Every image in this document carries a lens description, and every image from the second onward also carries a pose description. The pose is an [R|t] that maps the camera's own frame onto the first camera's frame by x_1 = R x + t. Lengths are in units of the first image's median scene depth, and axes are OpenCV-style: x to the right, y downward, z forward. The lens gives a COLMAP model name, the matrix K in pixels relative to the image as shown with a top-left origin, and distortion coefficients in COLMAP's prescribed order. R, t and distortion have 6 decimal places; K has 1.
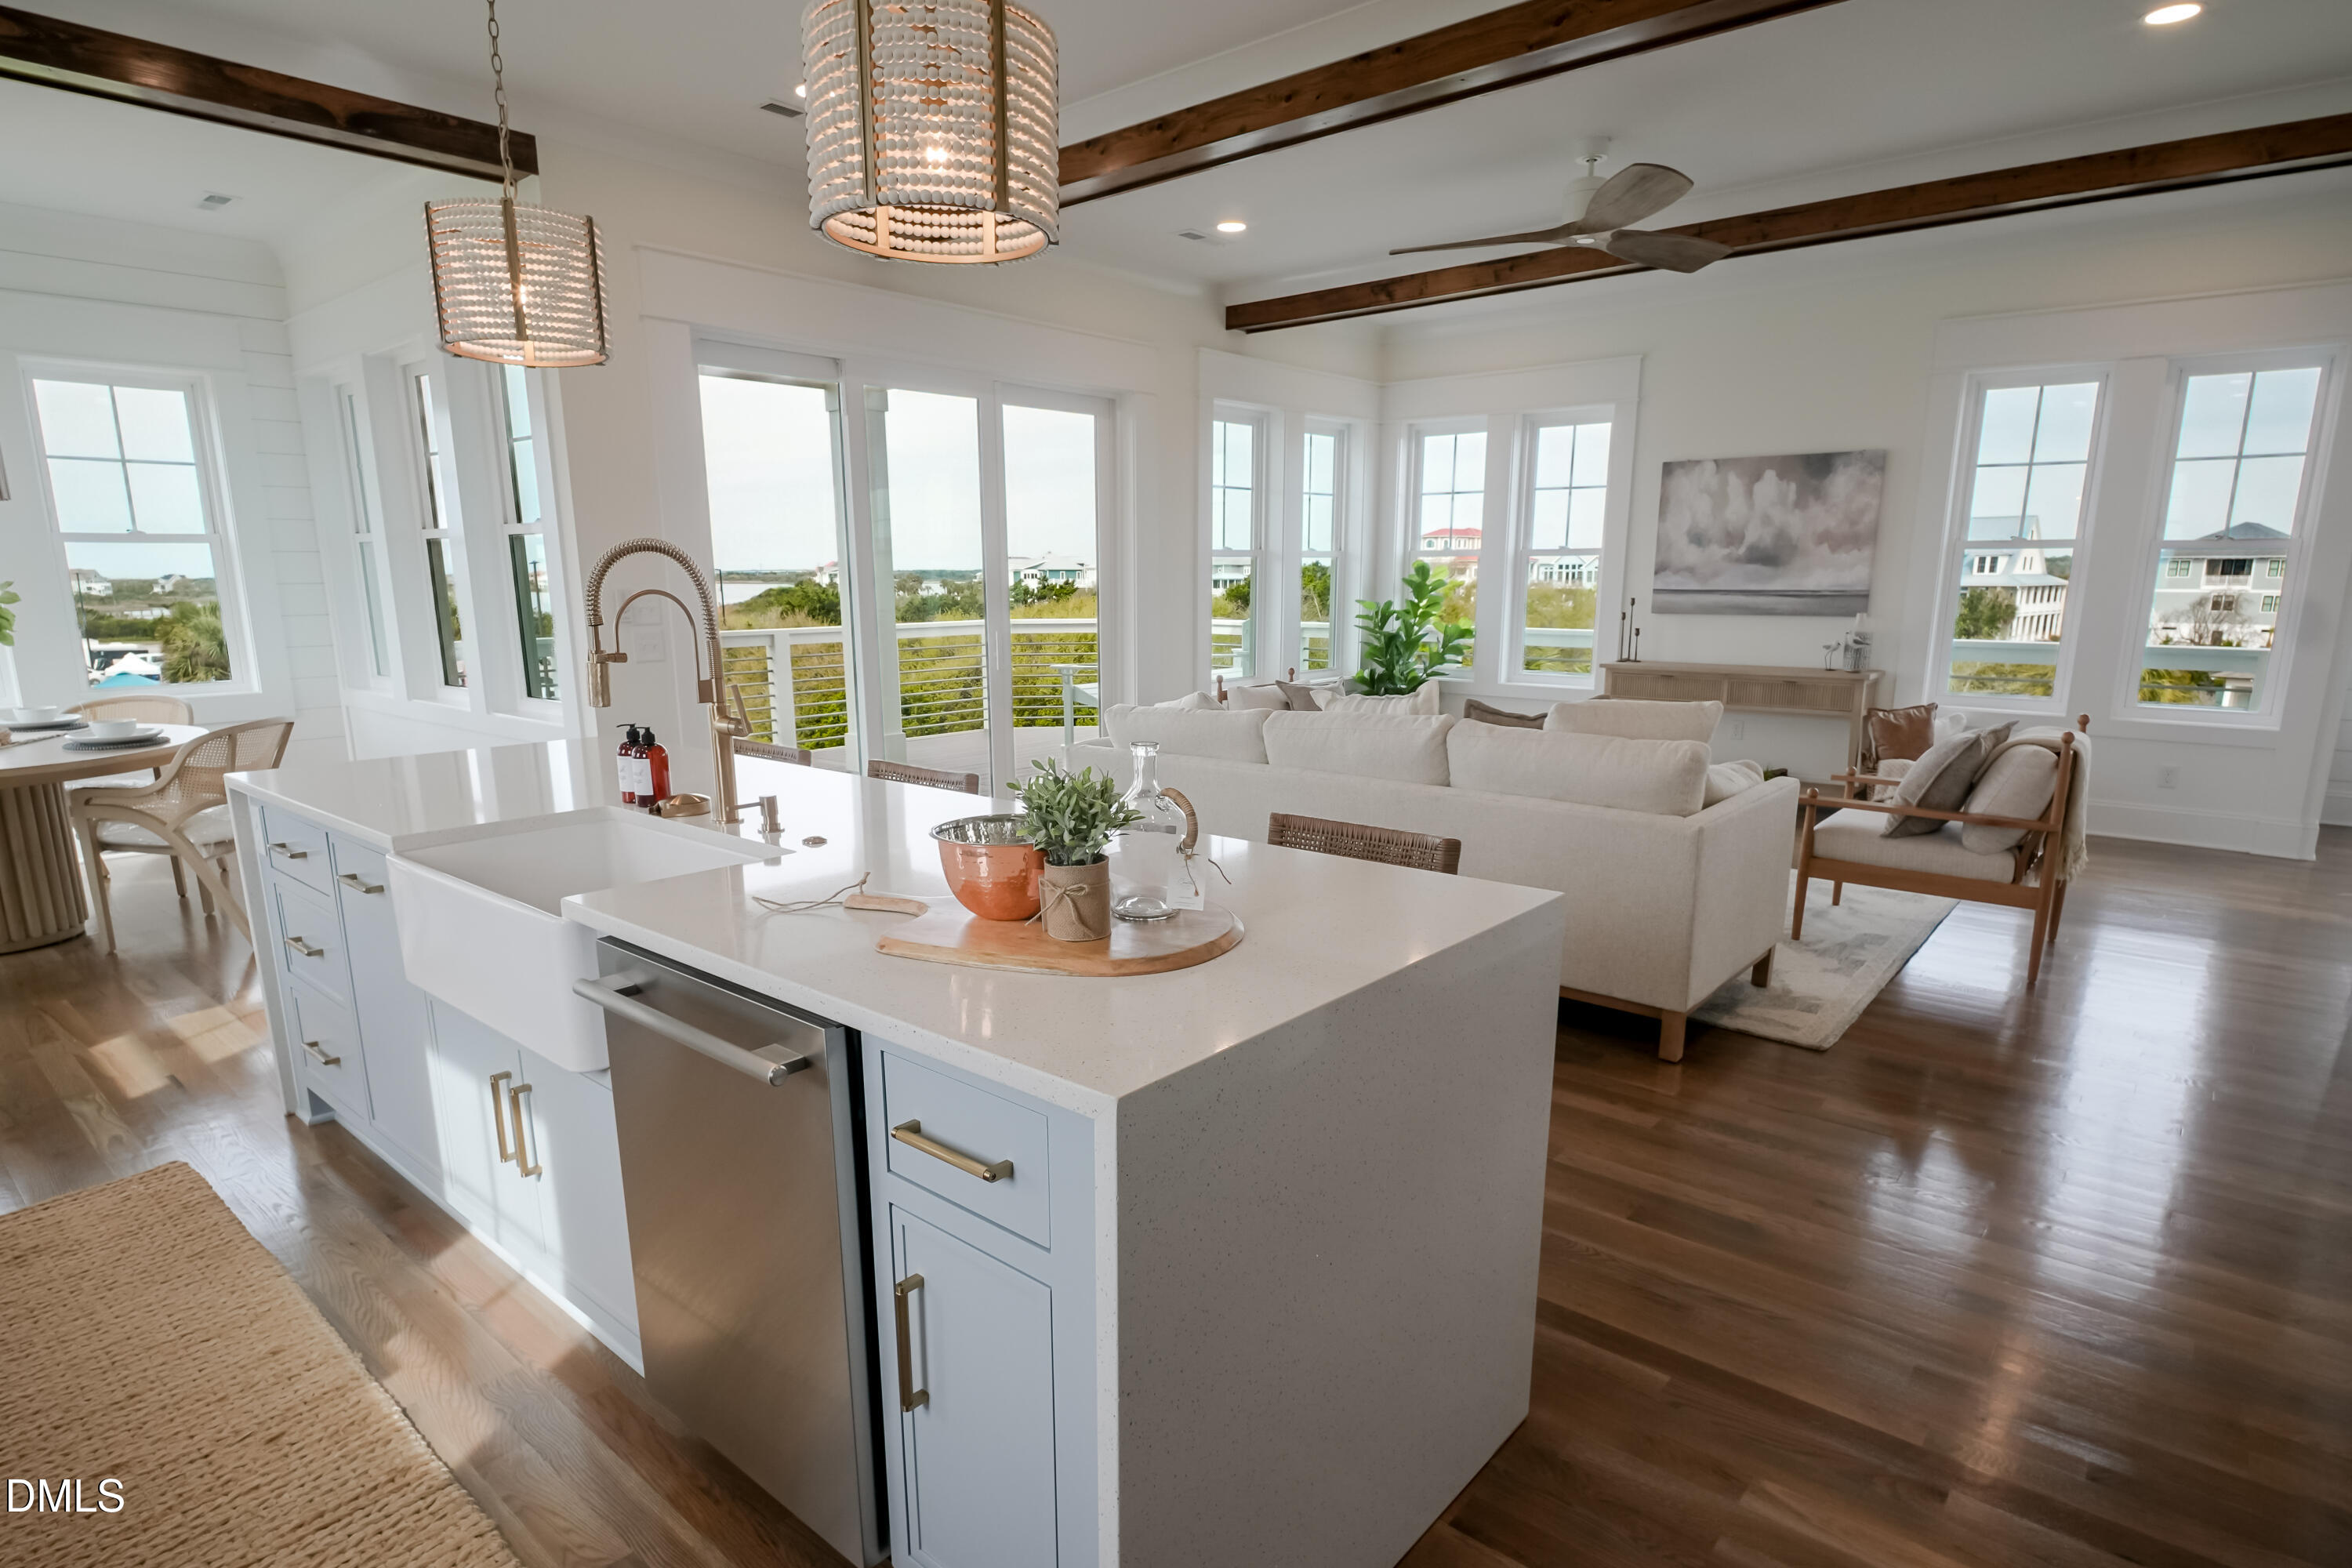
lens RADIAL K [[1251.6, 0, 1160.9], [0, 1251.6, 835.0], [0, 0, 1]] dist [0.013777, -0.017453]
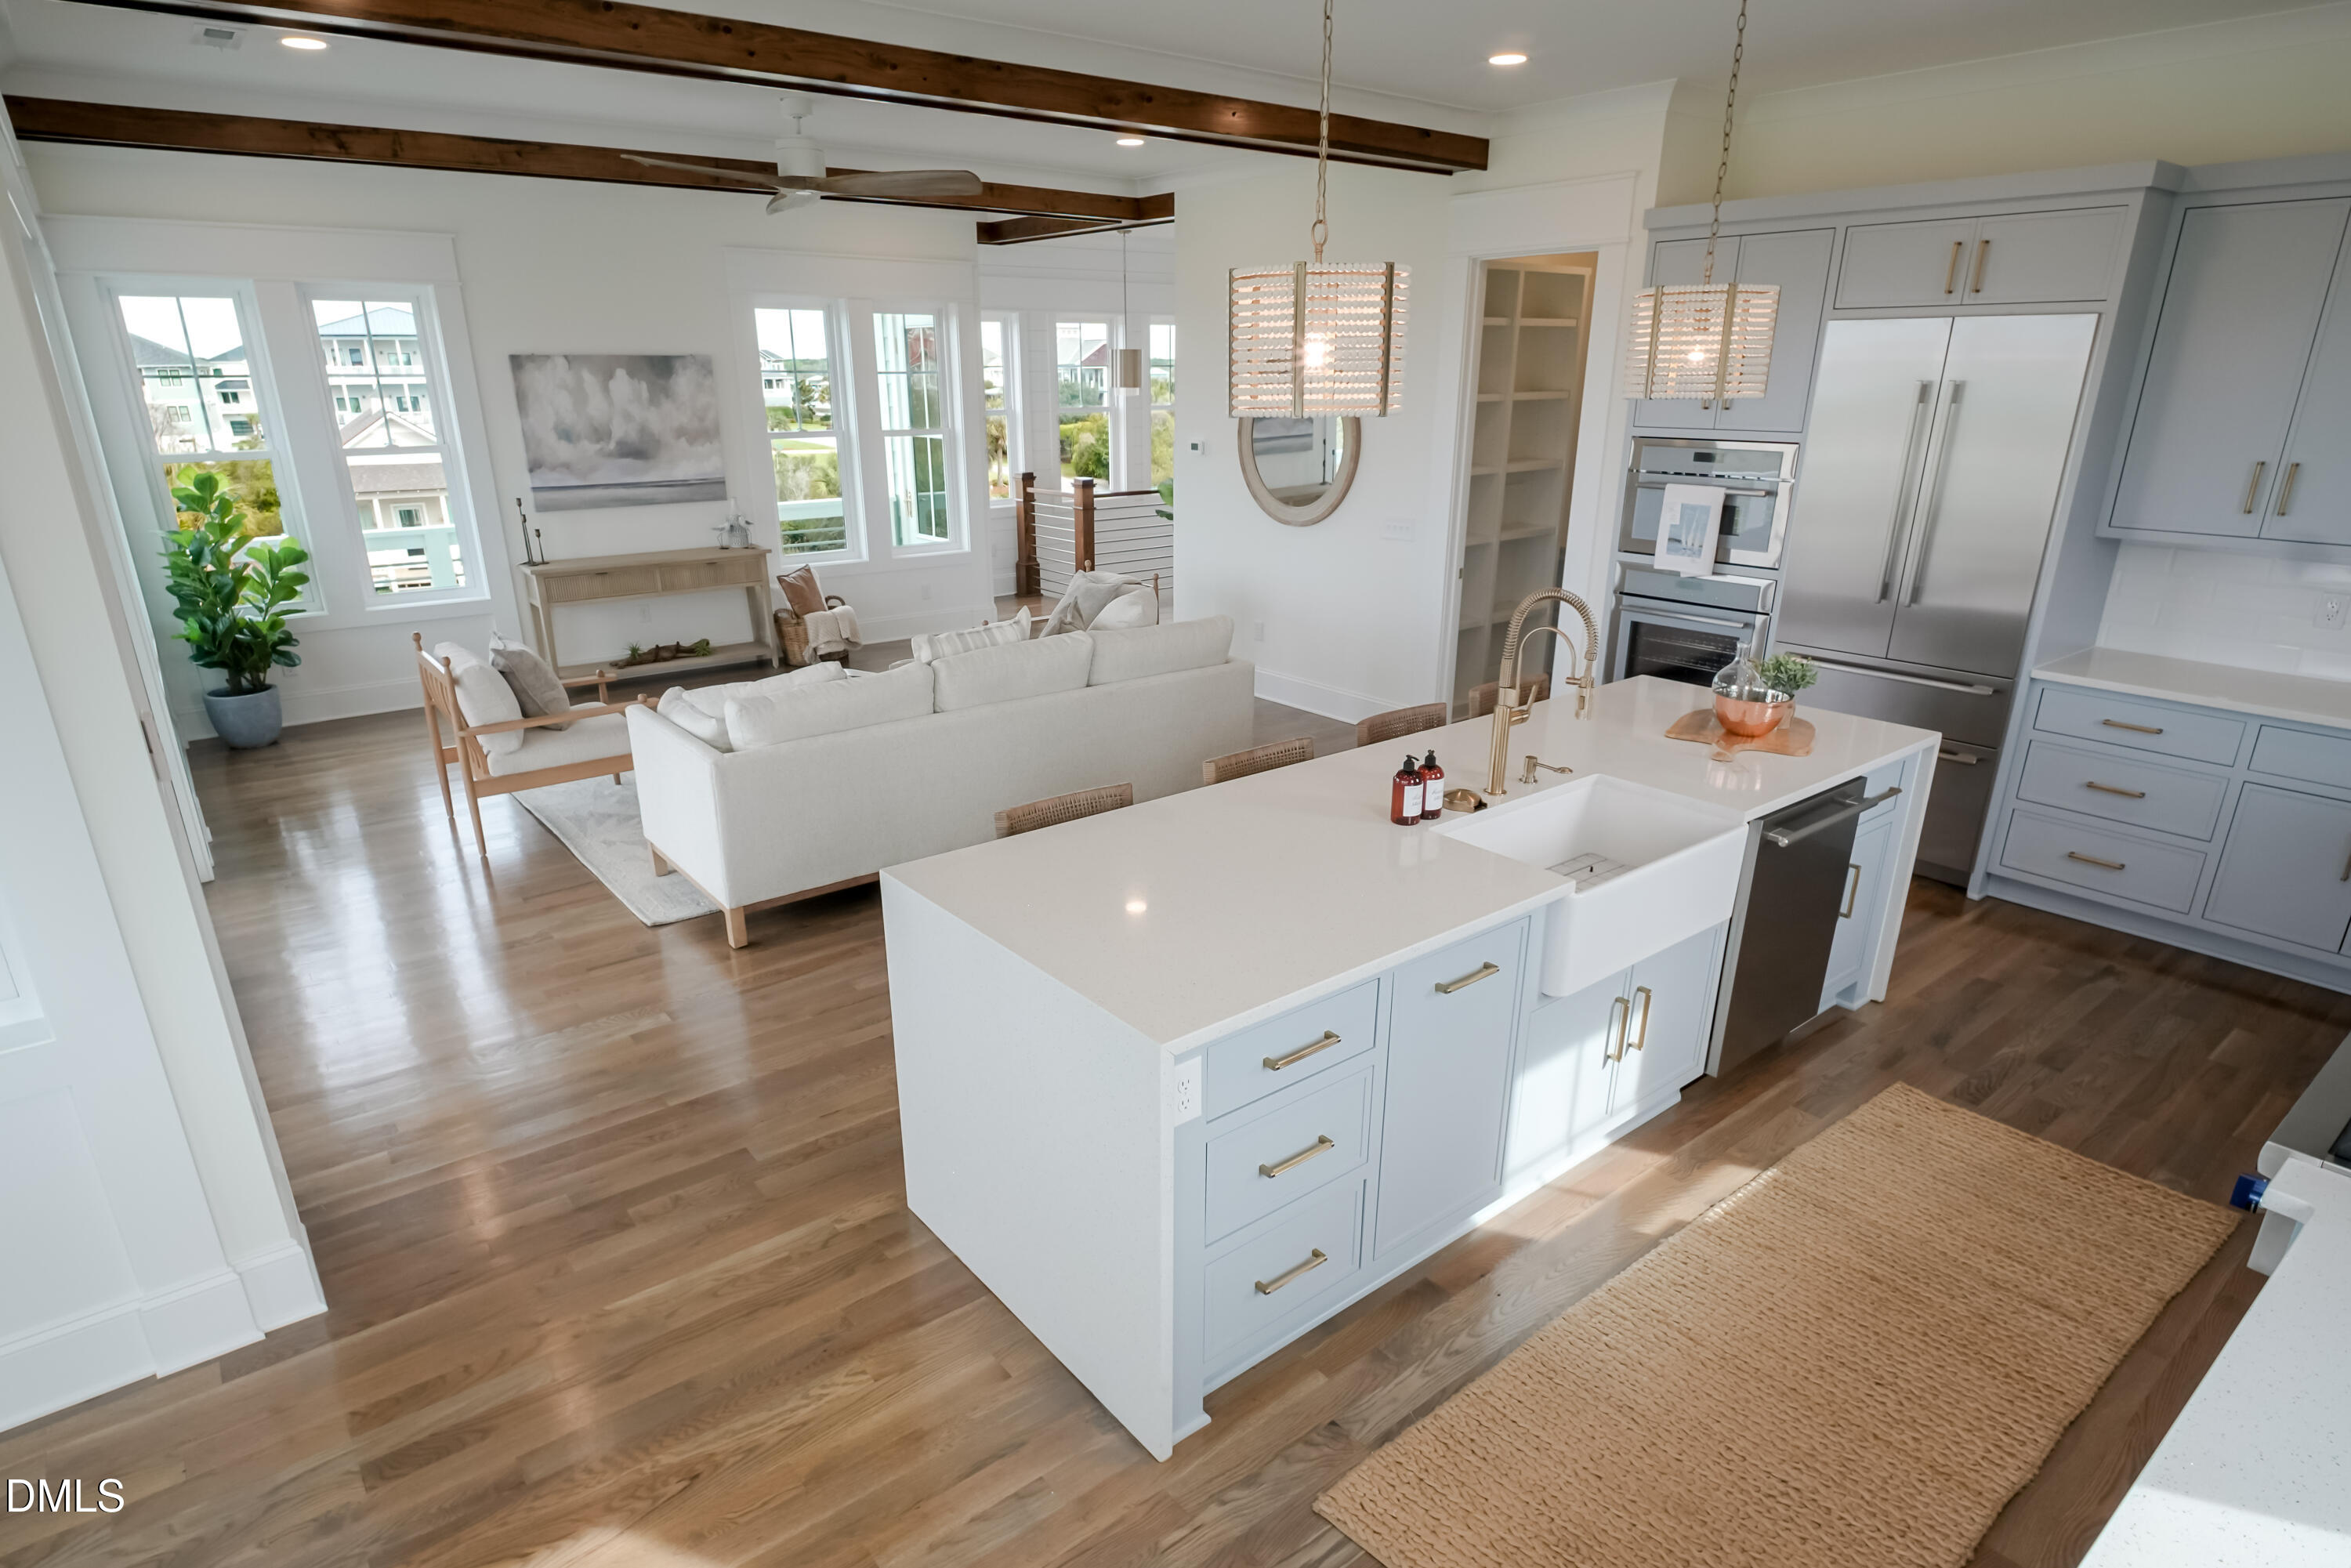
lens RADIAL K [[1251.0, 0, 1160.4], [0, 1251.0, 835.0], [0, 0, 1]] dist [0.013777, -0.017453]
pose [[0.193963, -0.340115, 0.920163, -0.545105], [0.203331, 0.931546, 0.301462, -0.148424], [-0.959706, 0.128625, 0.249841, 0.339399]]
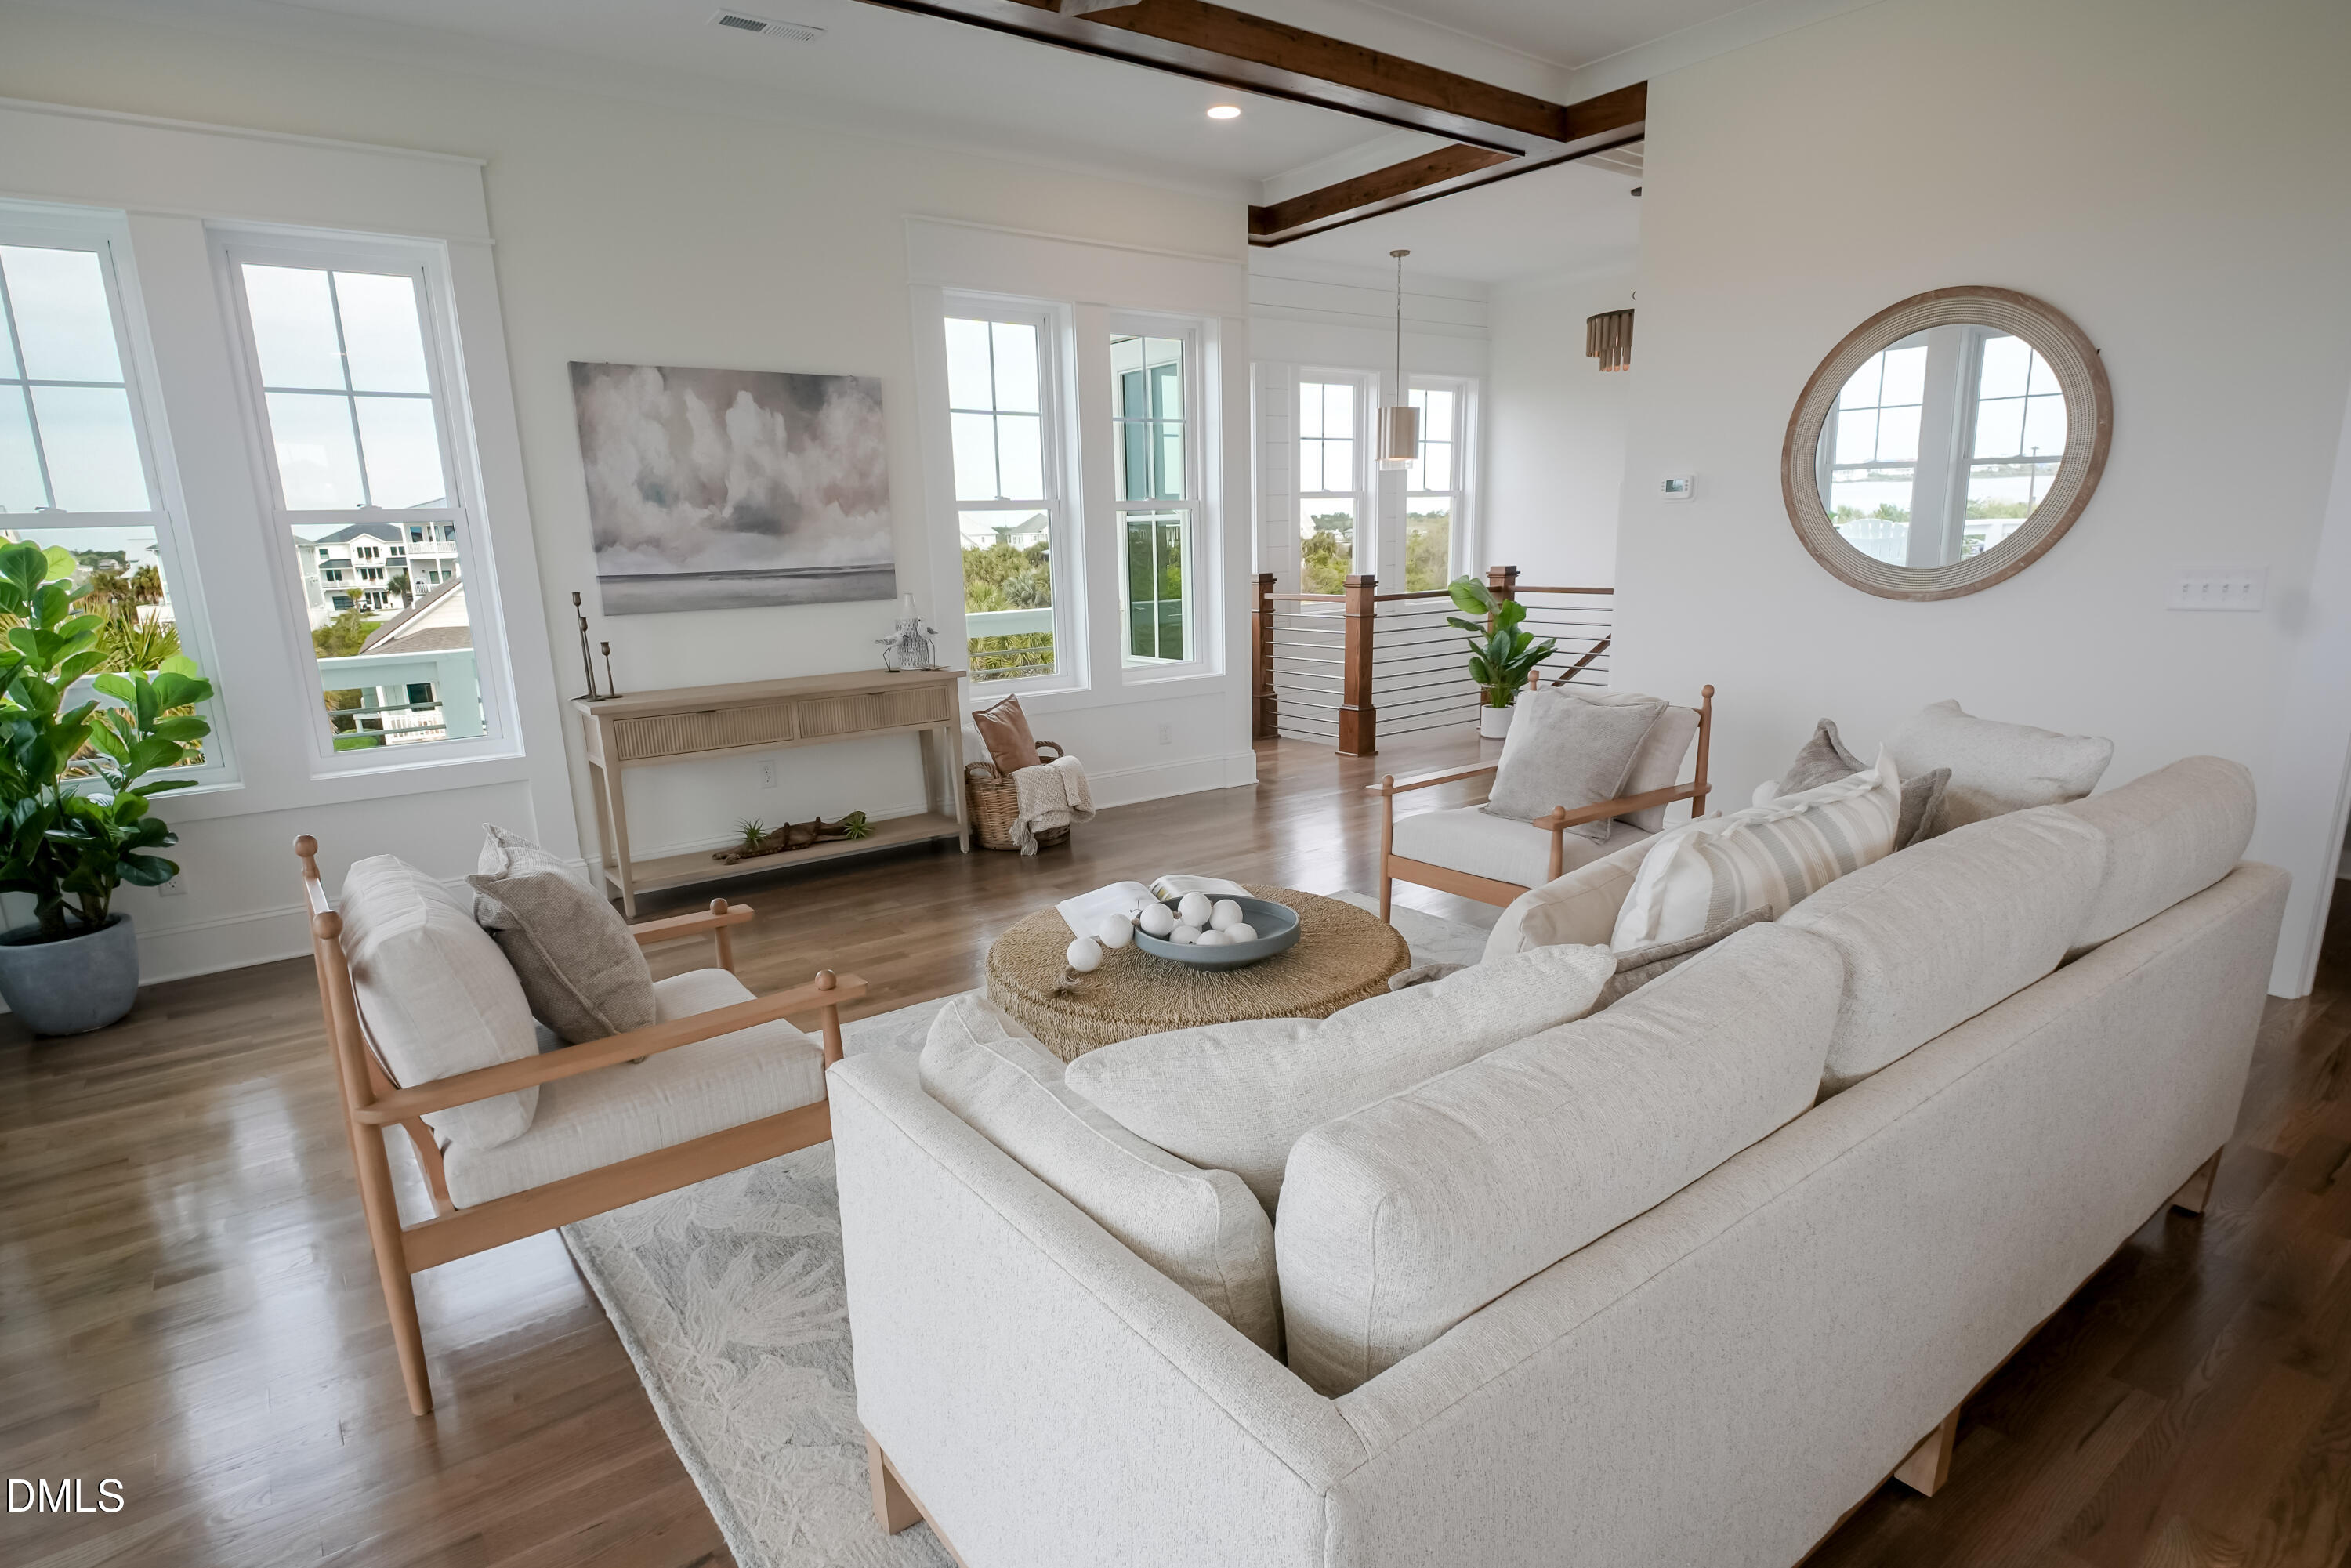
lens RADIAL K [[1234.3, 0, 1175.5], [0, 1234.3, 838.8], [0, 0, 1]] dist [0.014199, -0.017901]
pose [[0.217445, -0.240728, 0.945922, -0.151249], [0.226589, 0.955085, 0.190973, -0.135150], [-0.949408, 0.172809, 0.262224, 0.644638]]
